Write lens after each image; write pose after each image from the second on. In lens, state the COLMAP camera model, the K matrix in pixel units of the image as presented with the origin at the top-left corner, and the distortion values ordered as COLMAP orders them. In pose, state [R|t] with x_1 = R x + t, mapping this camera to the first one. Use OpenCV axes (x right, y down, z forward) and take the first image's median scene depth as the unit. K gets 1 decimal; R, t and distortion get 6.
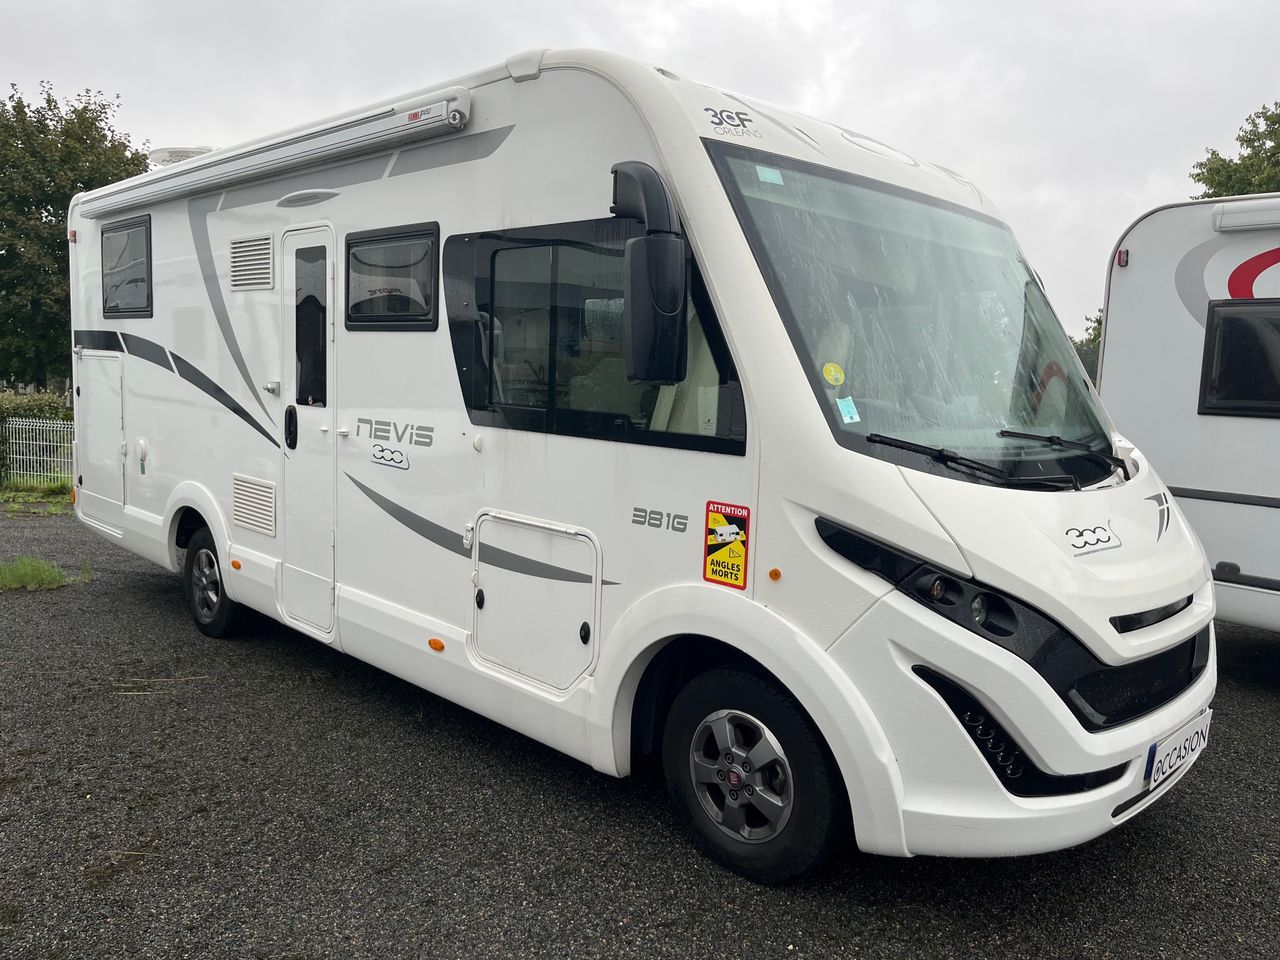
lens RADIAL K [[977.9, 0, 640.3], [0, 977.9, 481.2], [0, 0, 1]] dist [0.033674, -0.017063]
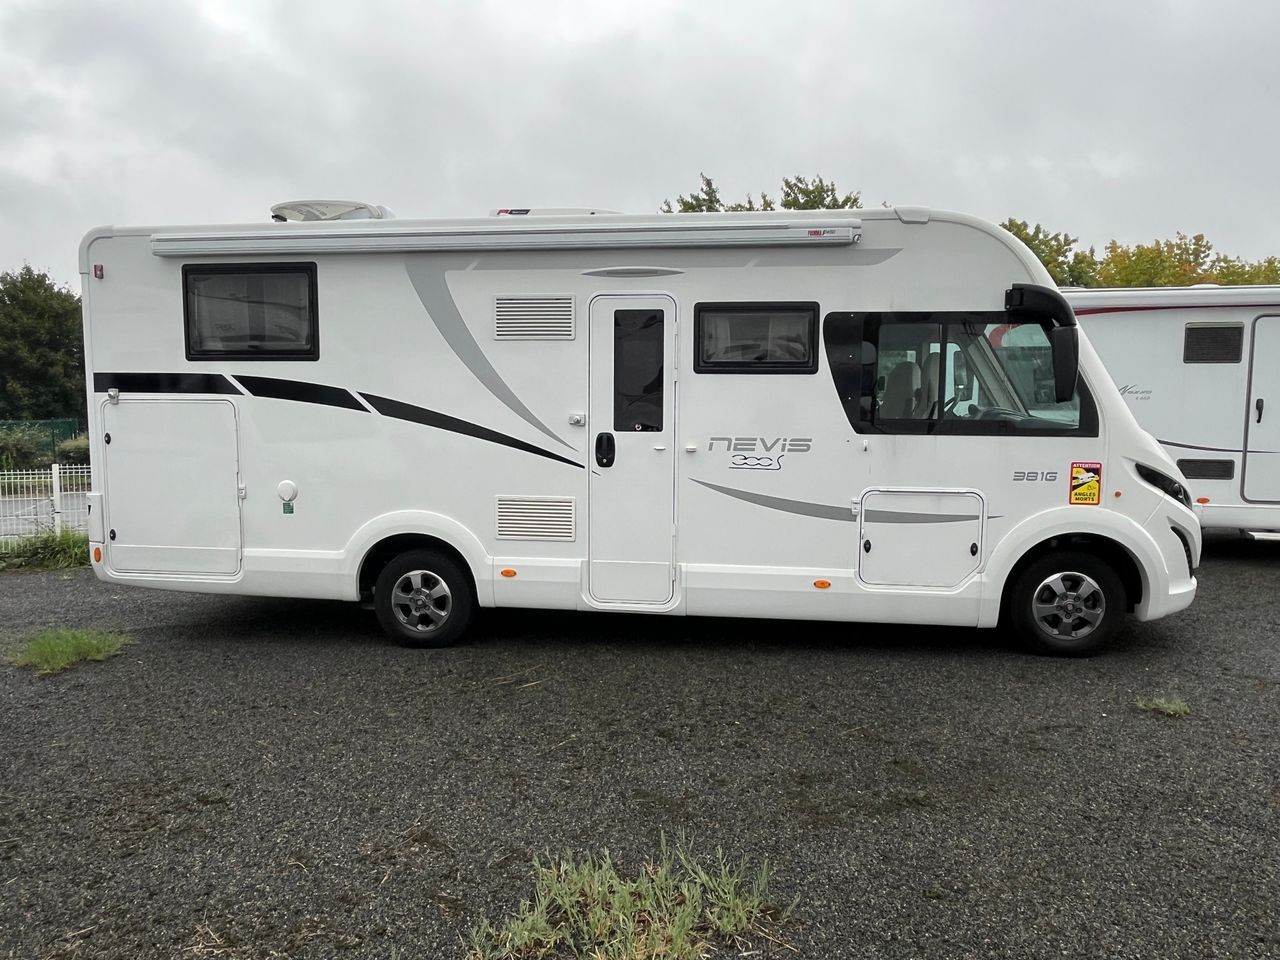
lens RADIAL K [[874.9, 0, 640.9], [0, 874.9, 476.9], [0, 0, 1]] dist [-0.000389, -0.002246]
pose [[0.799985, -0.089259, 0.593344, -1.285810], [0.092802, 0.995380, 0.024618, -0.057237], [-0.592800, 0.035370, 0.804573, 0.094274]]
